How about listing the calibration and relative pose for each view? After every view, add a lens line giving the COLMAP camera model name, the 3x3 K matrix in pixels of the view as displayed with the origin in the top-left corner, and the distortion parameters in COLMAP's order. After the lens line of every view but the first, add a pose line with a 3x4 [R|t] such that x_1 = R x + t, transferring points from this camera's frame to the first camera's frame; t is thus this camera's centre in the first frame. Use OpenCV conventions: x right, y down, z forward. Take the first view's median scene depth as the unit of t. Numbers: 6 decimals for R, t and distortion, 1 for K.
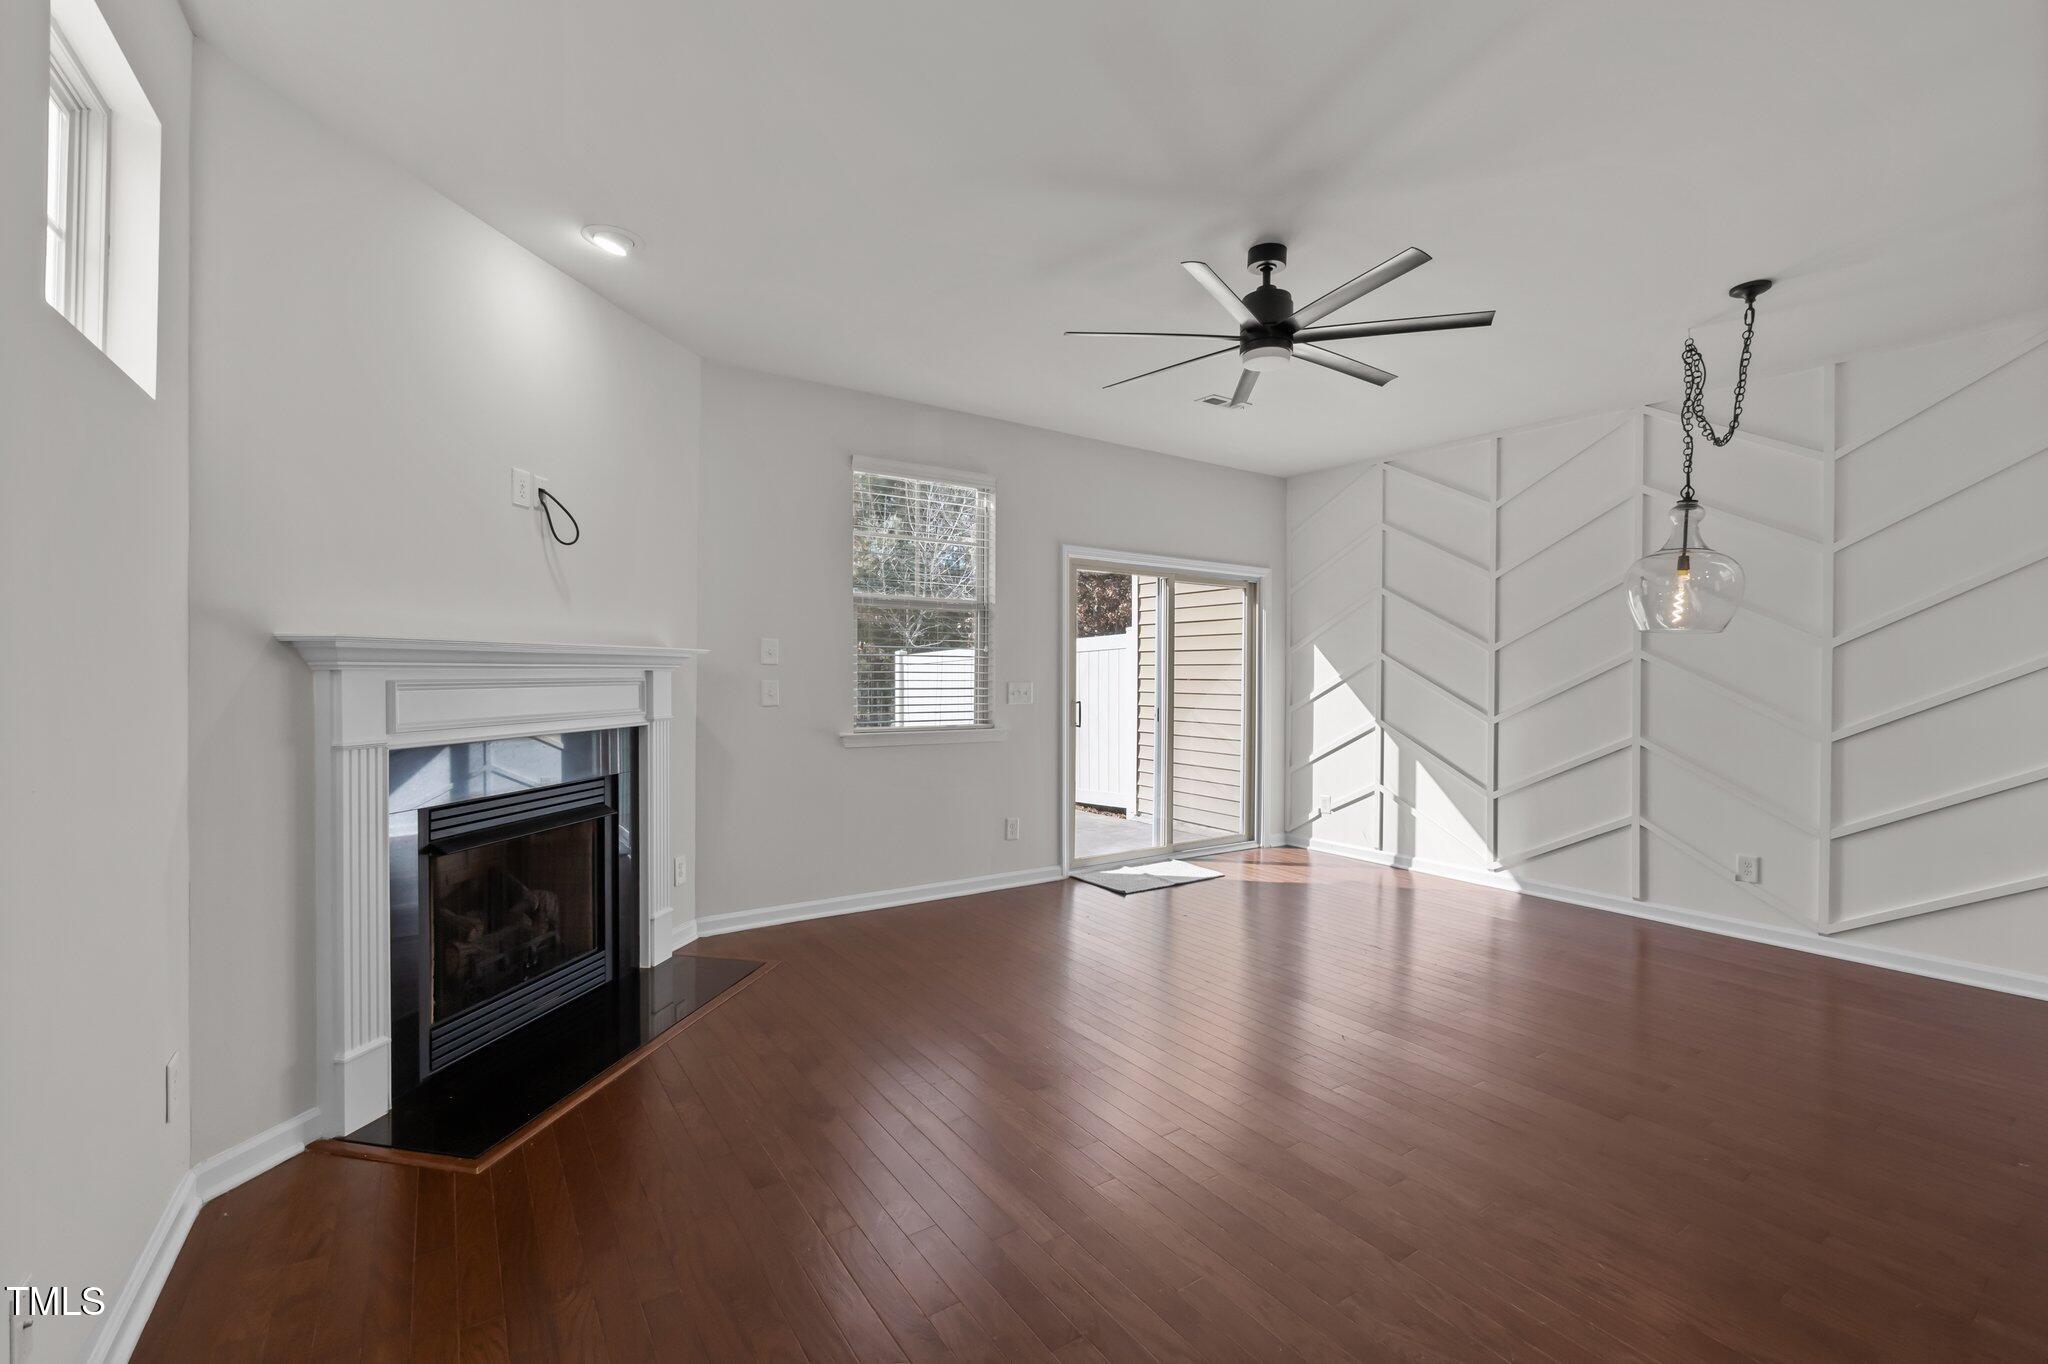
lens RADIAL K [[861.3, 0, 1024.0], [0, 861.3, 682.0], [0, 0, 1]] dist [0.000049, -0.000012]
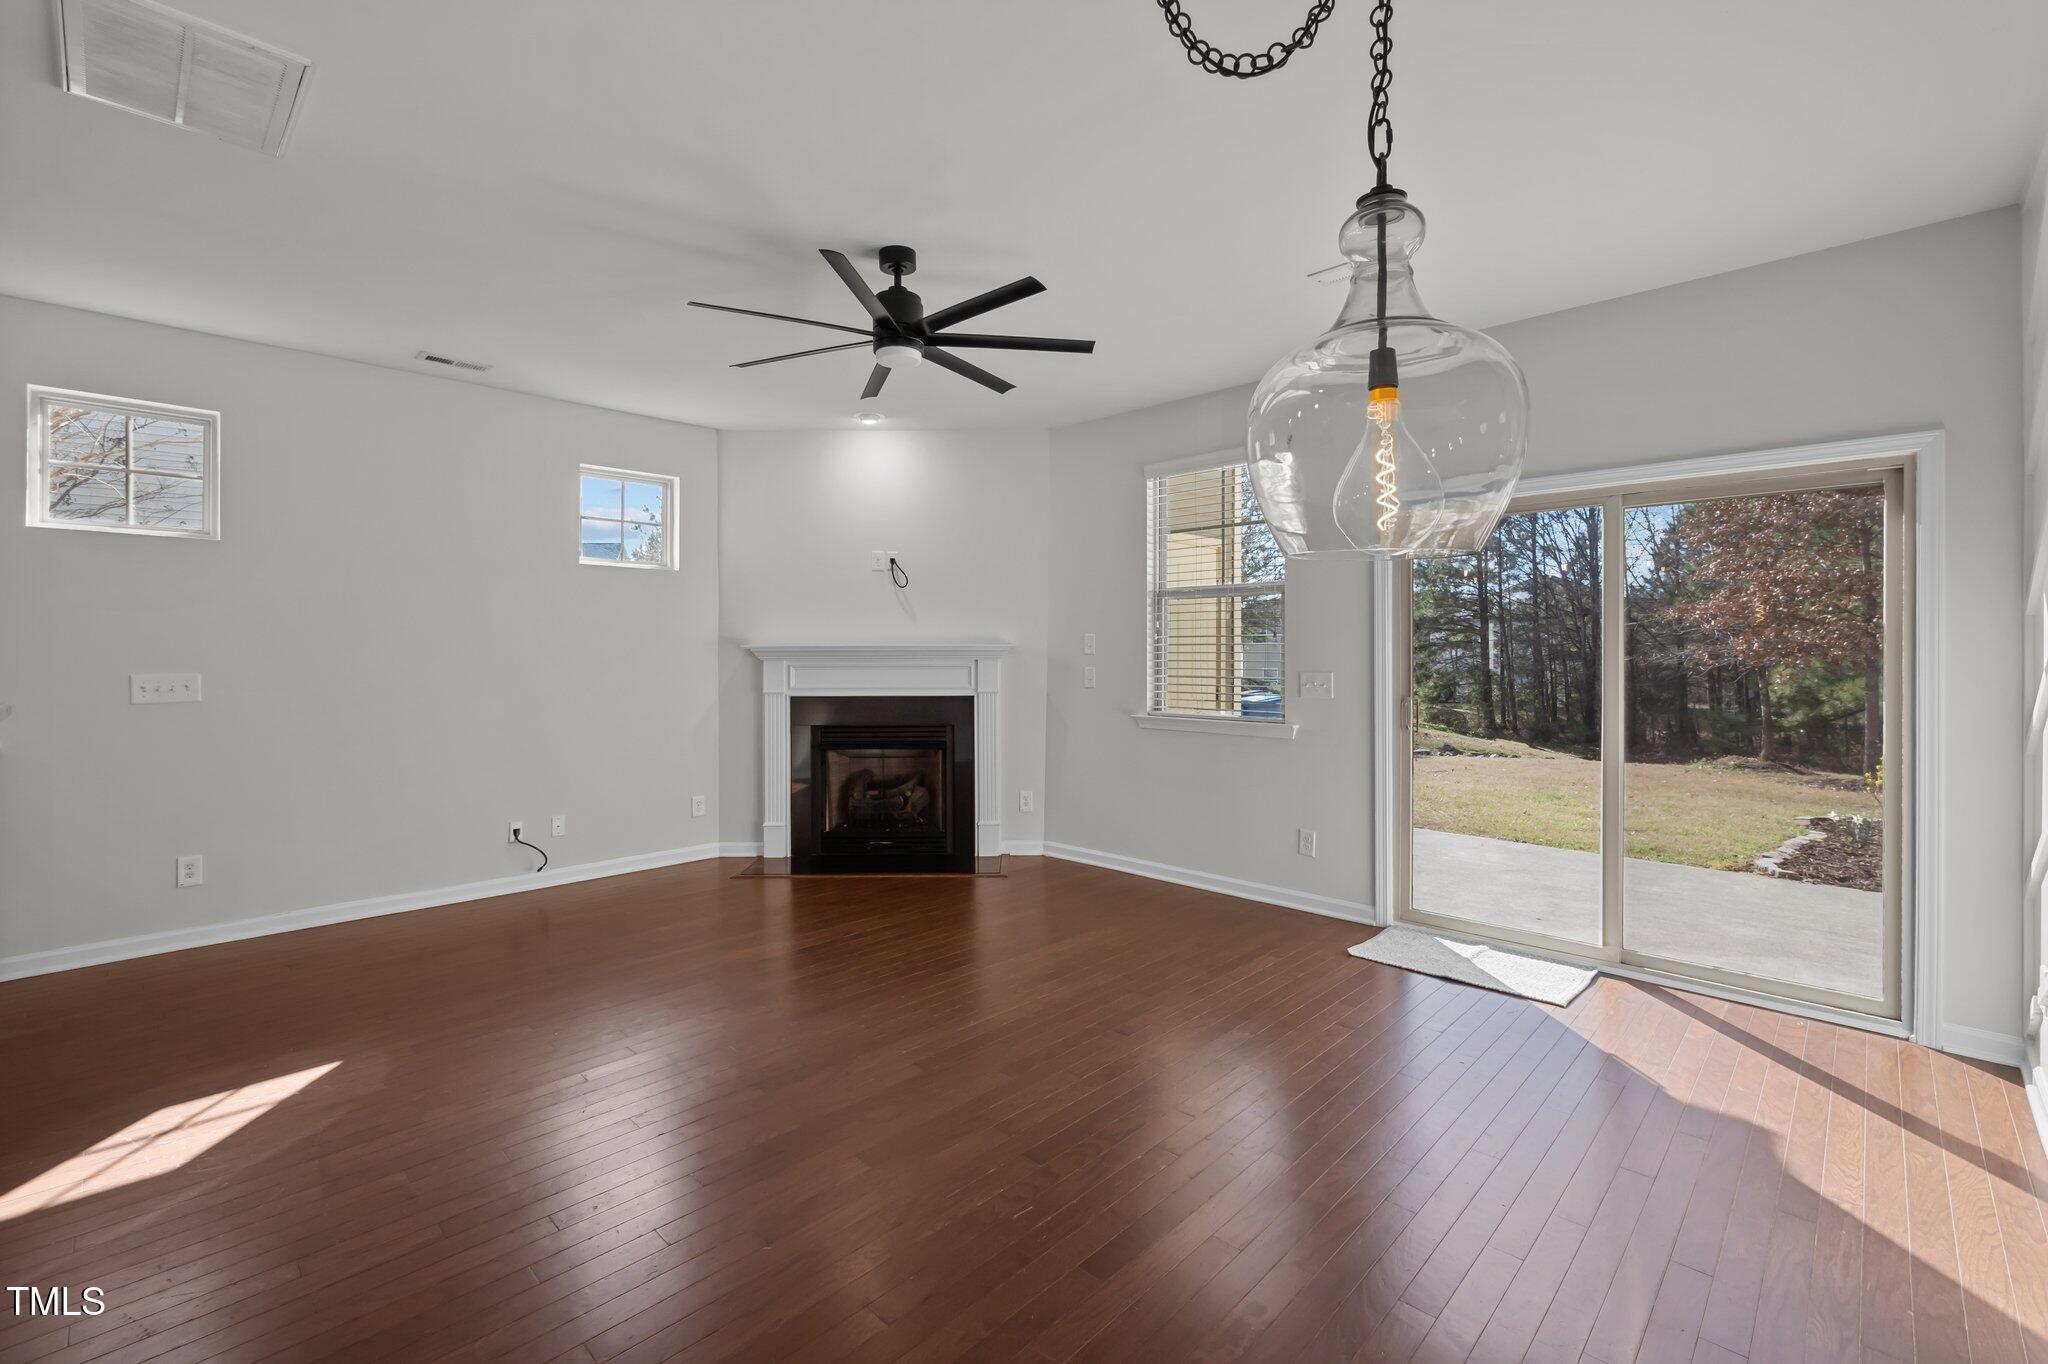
lens RADIAL K [[862.5, 0, 1029.9], [0, 862.5, 654.7], [0, 0, 1]] dist [-0.000786, -0.000099]
pose [[0.213918, -0.007095, -0.976826, 1.092642], [-0.008632, 0.999921, -0.009153, -0.009493], [0.976813, 0.010390, 0.213840, 0.774871]]
